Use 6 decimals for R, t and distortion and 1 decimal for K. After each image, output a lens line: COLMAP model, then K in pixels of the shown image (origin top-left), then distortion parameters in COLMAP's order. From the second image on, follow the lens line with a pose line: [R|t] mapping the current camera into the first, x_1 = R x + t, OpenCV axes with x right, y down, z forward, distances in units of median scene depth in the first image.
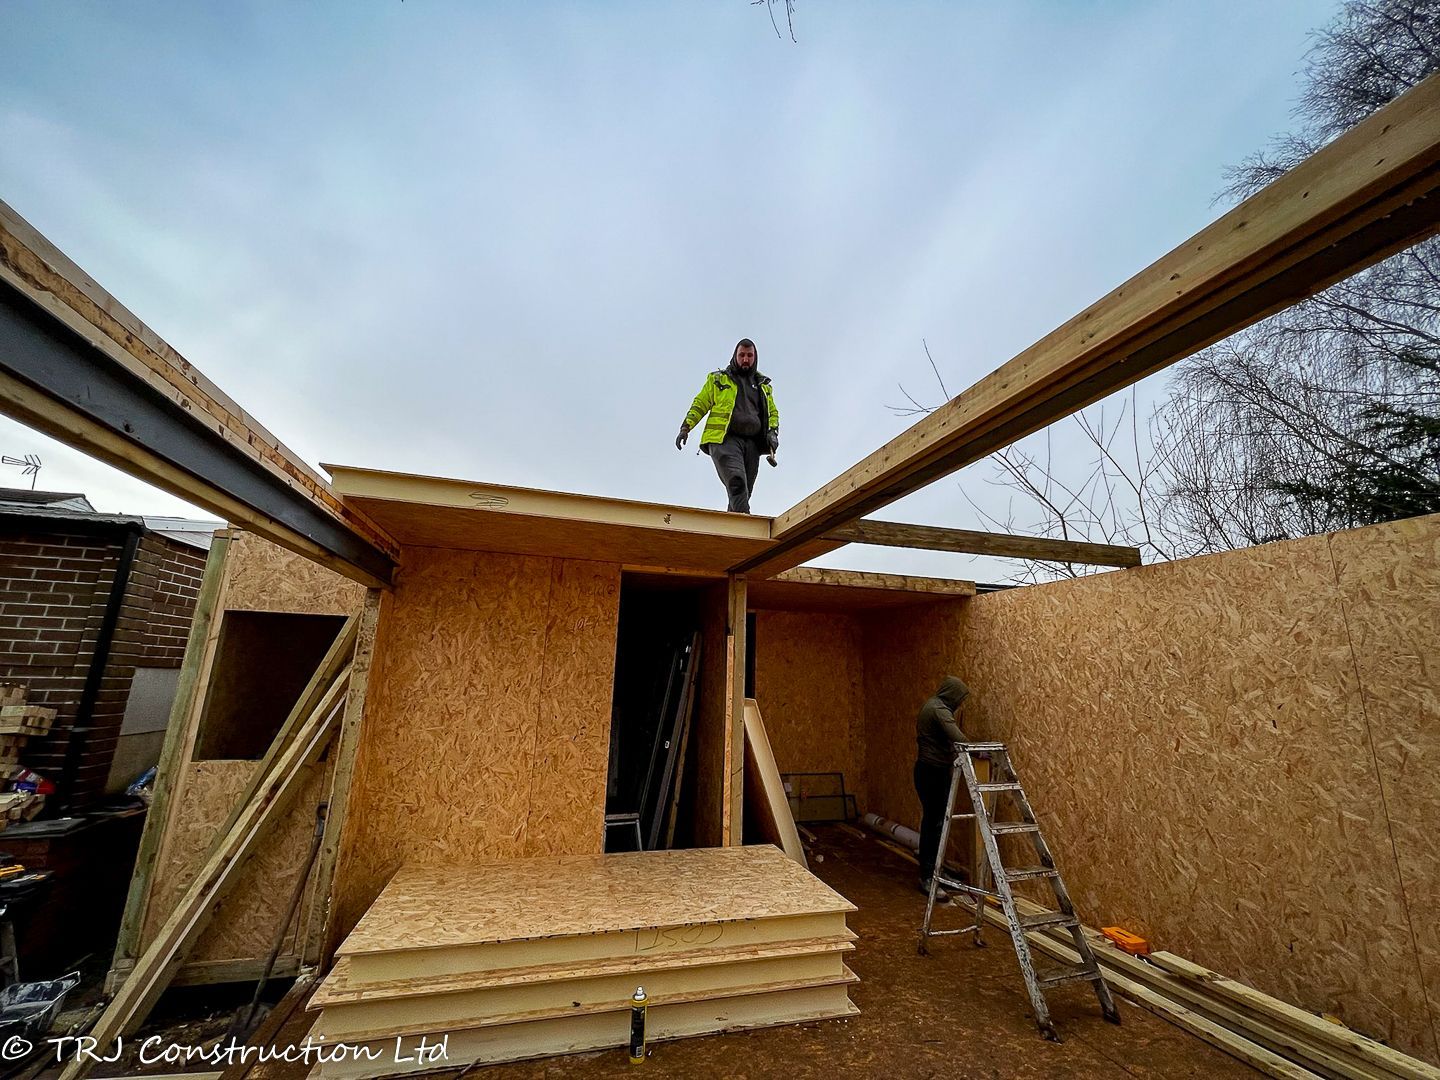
lens RADIAL K [[575.8, 0, 720.2], [0, 575.8, 543.6], [0, 0, 1]] dist [-0.000414, -0.000230]
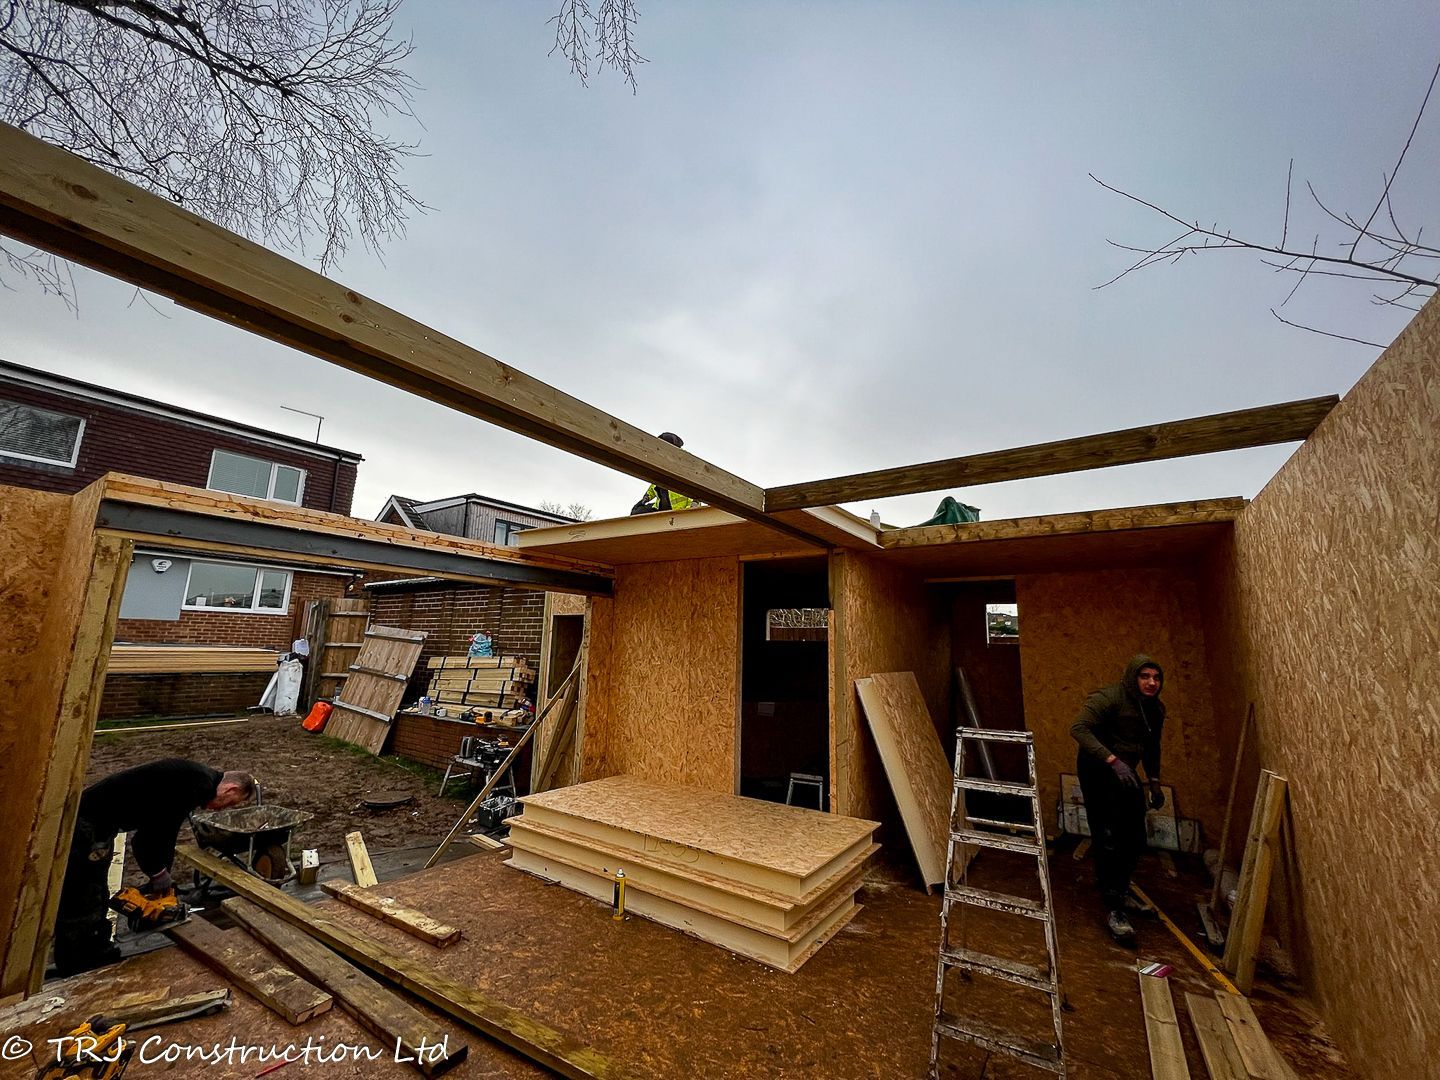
lens RADIAL K [[575.8, 0, 720.2], [0, 575.8, 543.6], [0, 0, 1]] dist [-0.000414, -0.000230]
pose [[0.631724, -0.152898, -0.759965, 0.869909], [0.169687, 0.983855, -0.056889, 0.087817], [0.756393, -0.093018, 0.647470, 0.262377]]
